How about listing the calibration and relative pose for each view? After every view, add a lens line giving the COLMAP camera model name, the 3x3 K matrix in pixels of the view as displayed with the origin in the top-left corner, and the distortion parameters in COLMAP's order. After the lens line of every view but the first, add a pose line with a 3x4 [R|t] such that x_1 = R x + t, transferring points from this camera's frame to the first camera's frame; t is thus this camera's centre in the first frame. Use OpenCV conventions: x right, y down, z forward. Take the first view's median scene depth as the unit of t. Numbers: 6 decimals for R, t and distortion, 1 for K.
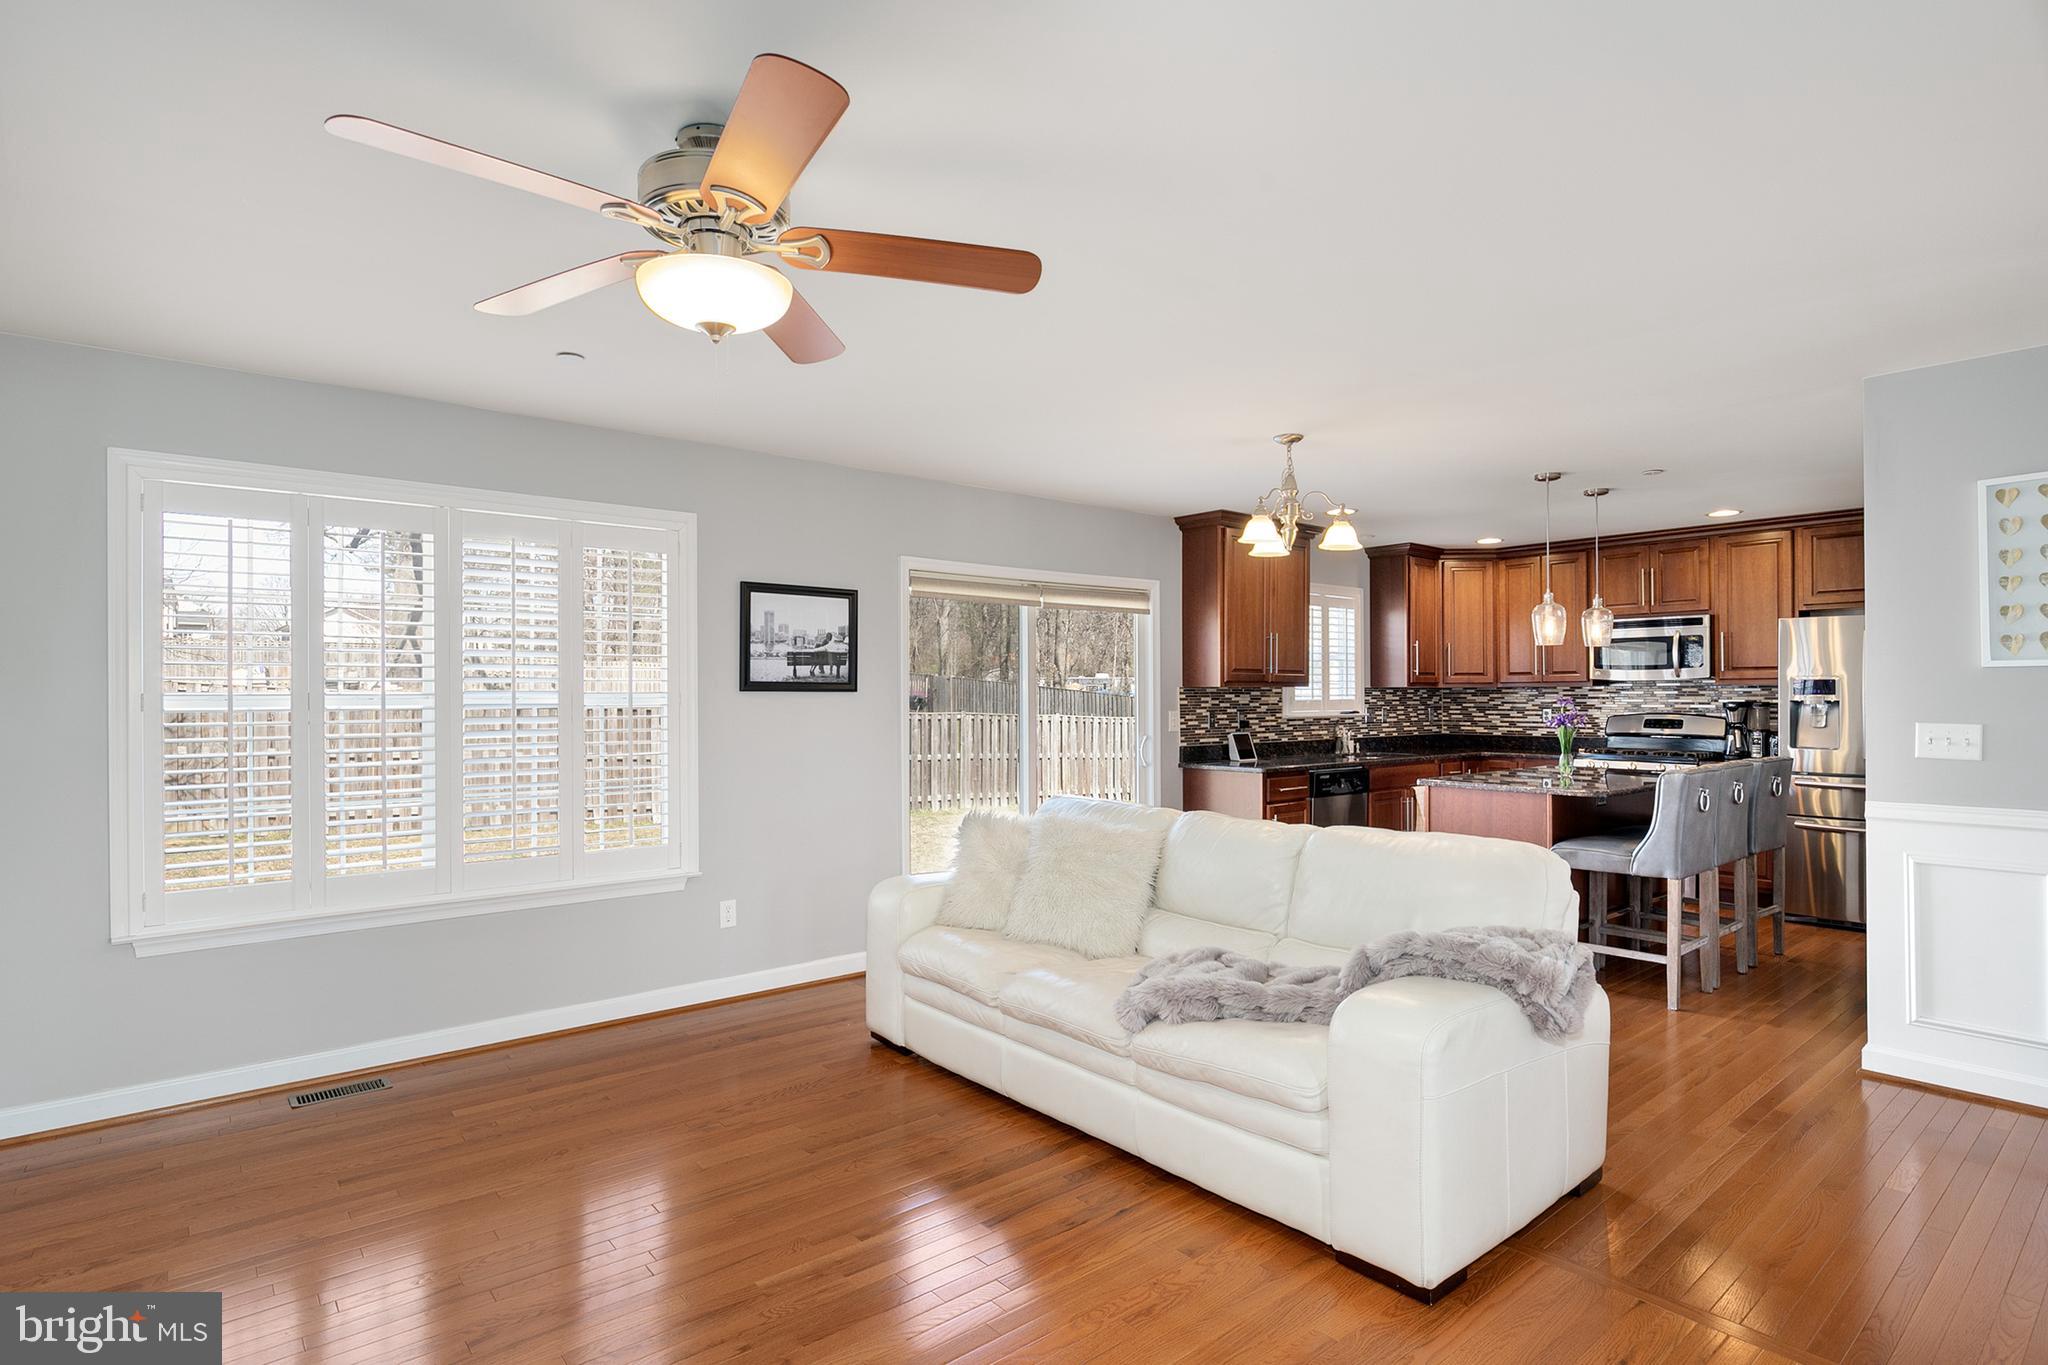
lens RADIAL K [[998.7, 0, 1062.6], [0, 998.7, 684.7], [0, 0, 1]] dist [0.001577, 0.000240]
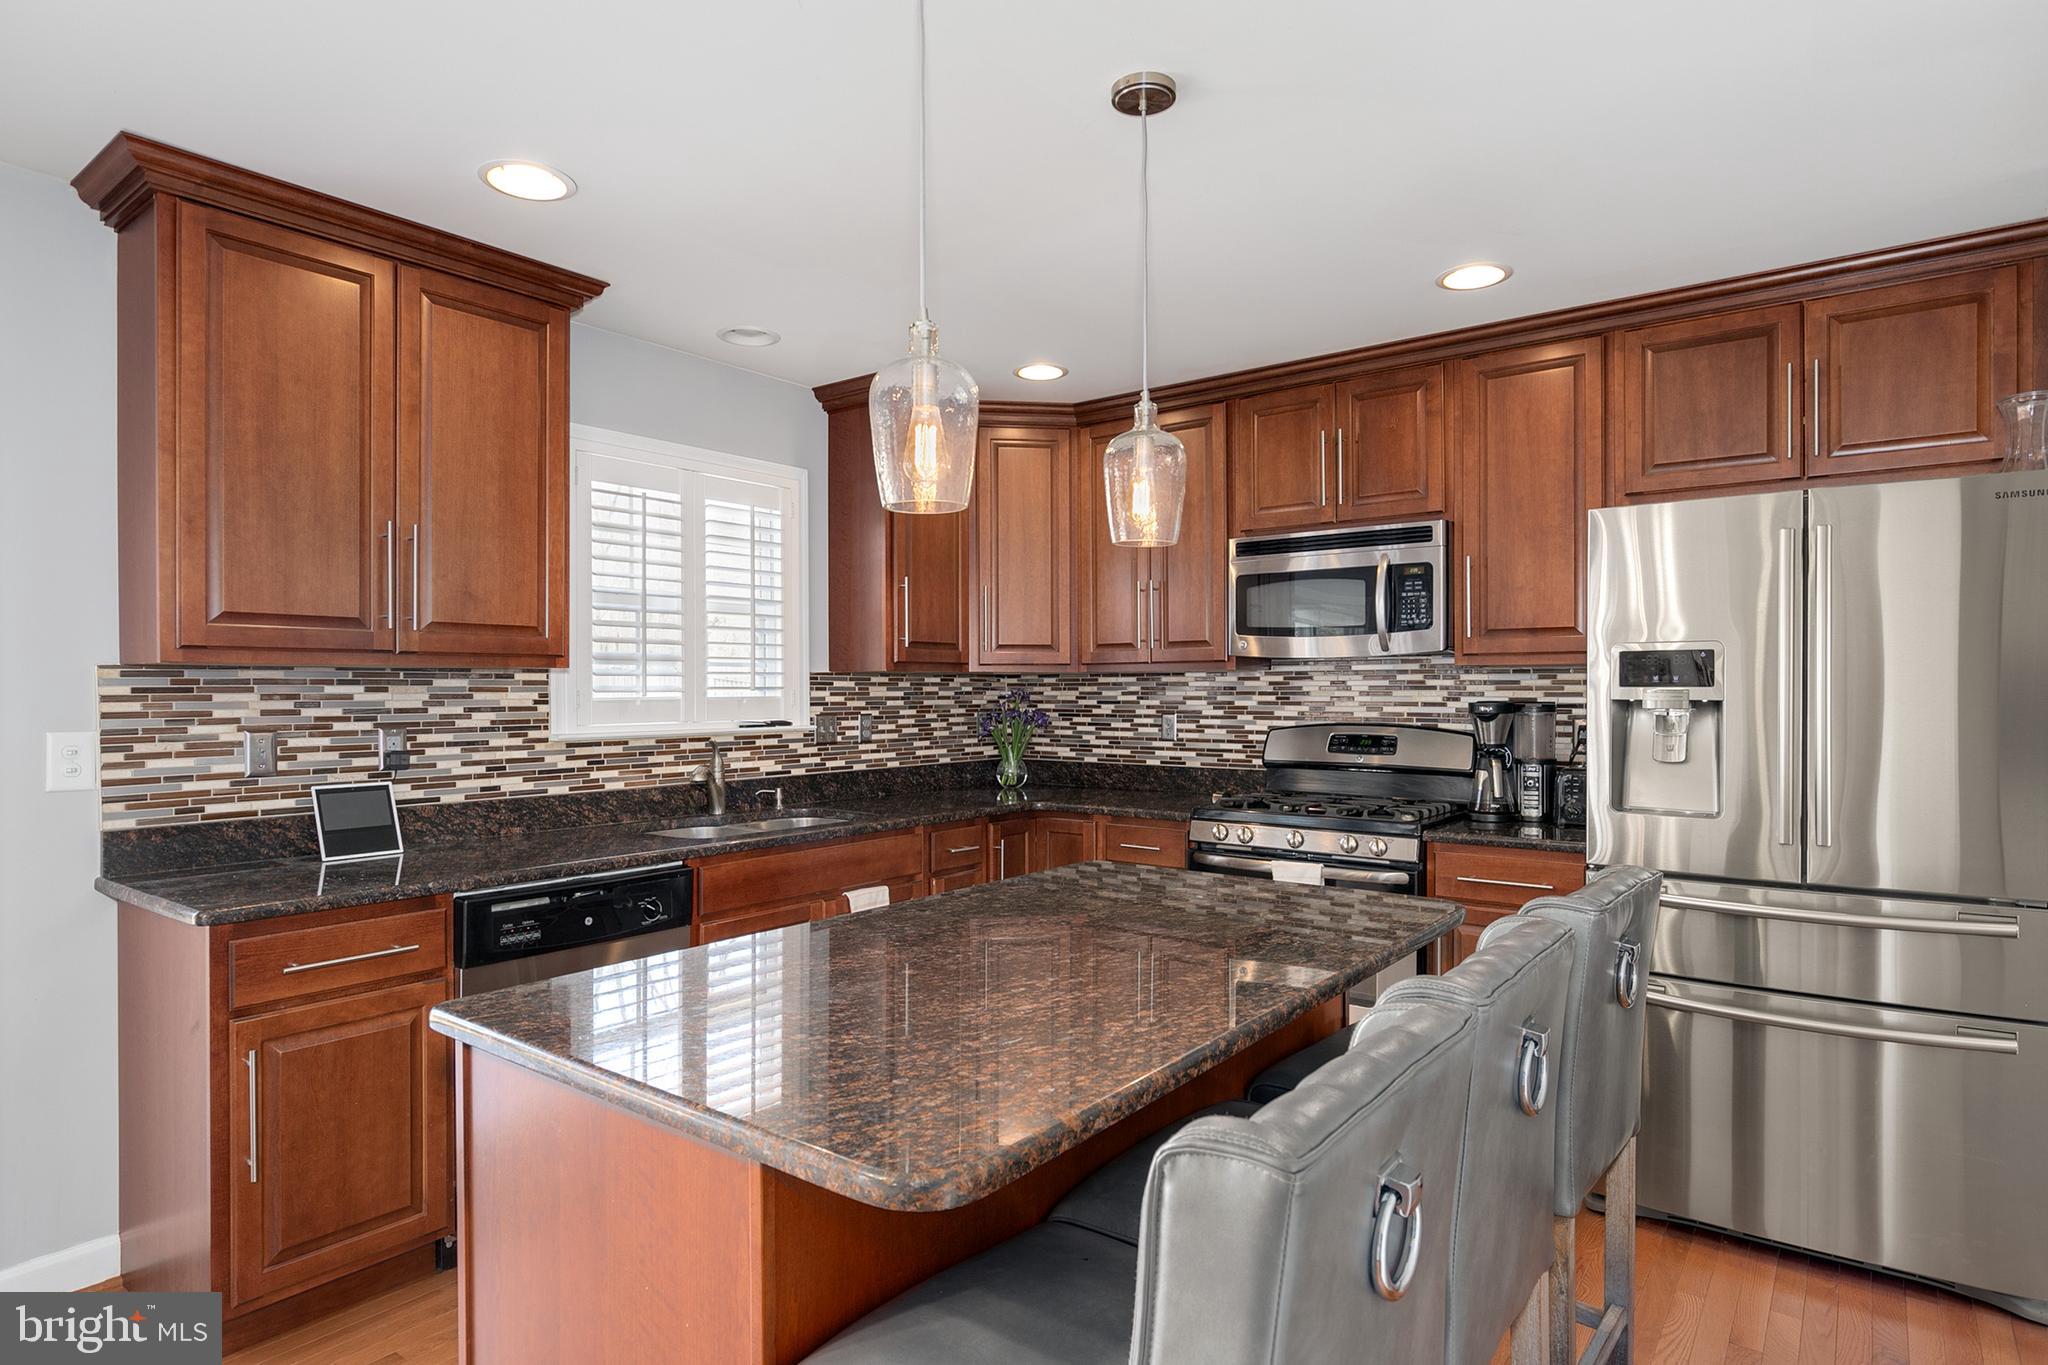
lens RADIAL K [[1094.3, 0, 1024.0], [0, 1094.3, 682.5], [0, 0, 1]] dist [0.003040, 0.000406]
pose [[0.979499, 0.001190, 0.201447, 0.321340], [-0.002108, 0.999988, 0.004342, 0.005647], [-0.201439, -0.004678, 0.979490, 0.491346]]
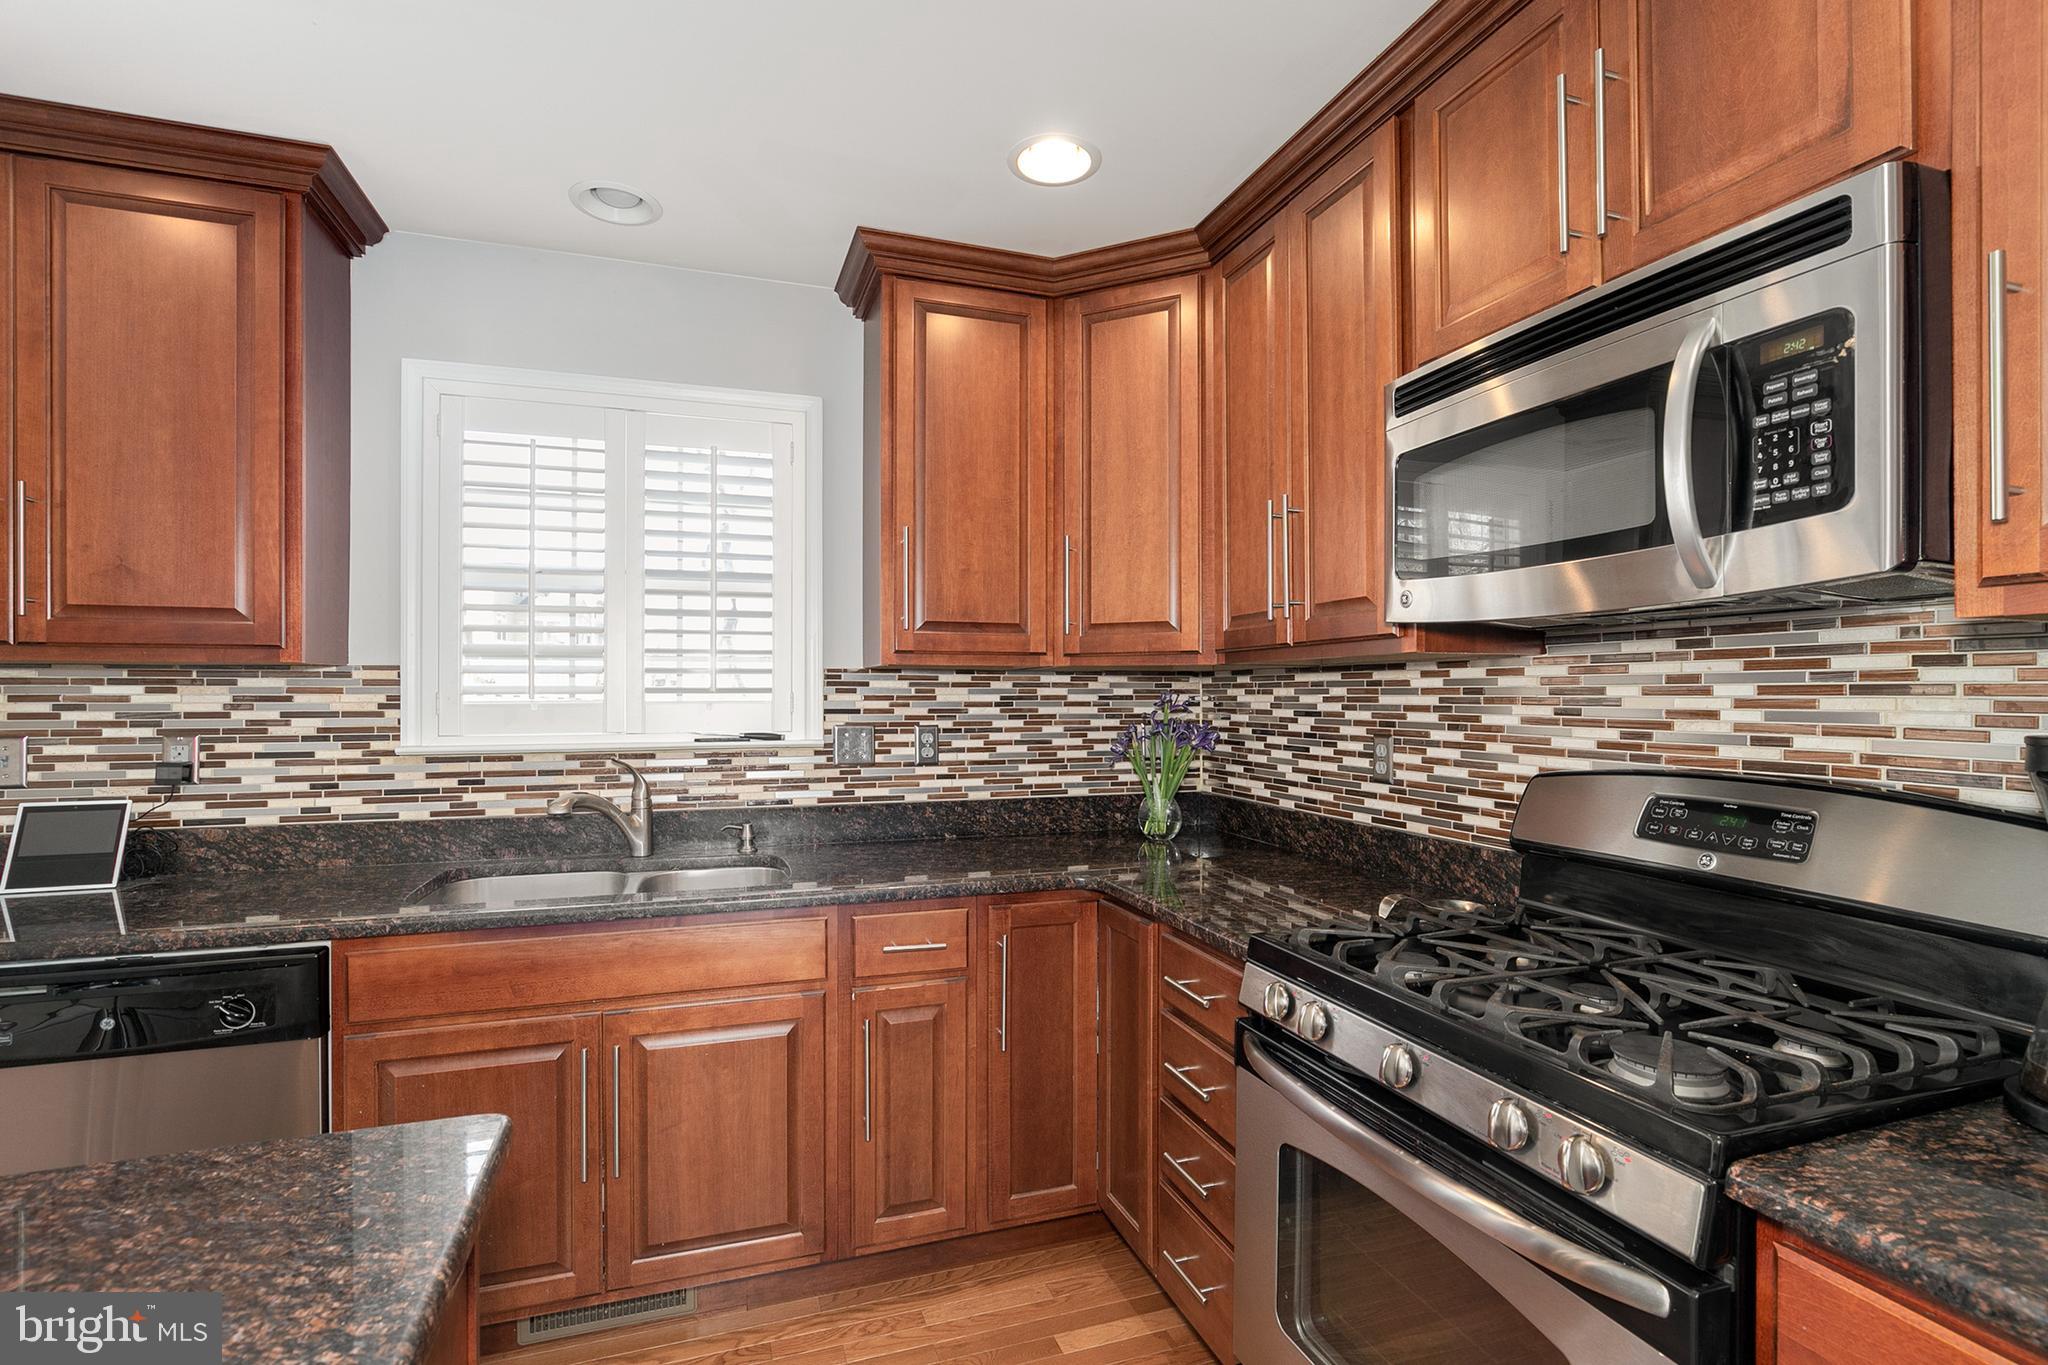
lens RADIAL K [[950.9, 0, 1027.0], [0, 950.9, 687.5], [0, 0, 1]] dist [-0.002612, -0.000445]
pose [[0.929646, 0.000108, -0.368453, 0.539806], [0.001794, 0.999987, 0.004820, 0.008741], [0.368449, -0.005142, 0.929634, 0.762836]]
